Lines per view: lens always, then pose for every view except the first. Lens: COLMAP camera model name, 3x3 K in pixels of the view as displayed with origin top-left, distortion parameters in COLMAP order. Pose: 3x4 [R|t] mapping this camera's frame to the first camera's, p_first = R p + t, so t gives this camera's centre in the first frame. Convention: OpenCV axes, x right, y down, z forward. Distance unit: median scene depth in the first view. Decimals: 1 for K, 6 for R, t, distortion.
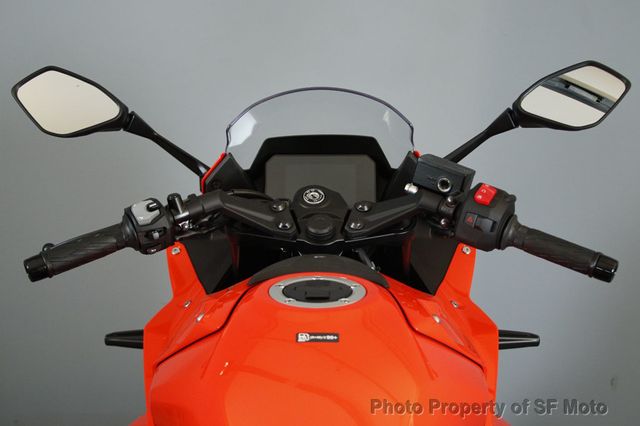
lens RADIAL K [[1068.0, 0, 321.9], [0, 1068.0, 213.9], [0, 0, 1]] dist [-0.083902, 0.000000]
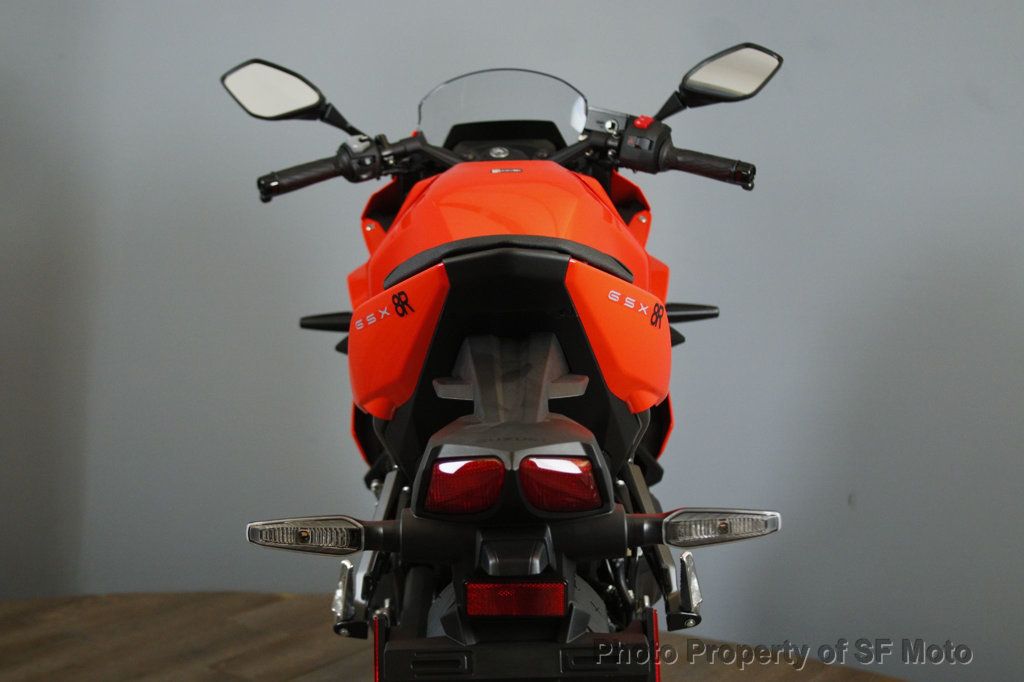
lens RADIAL K [[1957.8, 0, 509.9], [0, 1957.8, 340.6], [0, 0, 1]] dist [-0.044721, 0.000000]
pose [[0.999792, -0.018162, 0.009261, -0.020386], [0.019560, 0.982635, -0.184515, 0.601907], [-0.005749, 0.184658, 0.982786, -1.067938]]
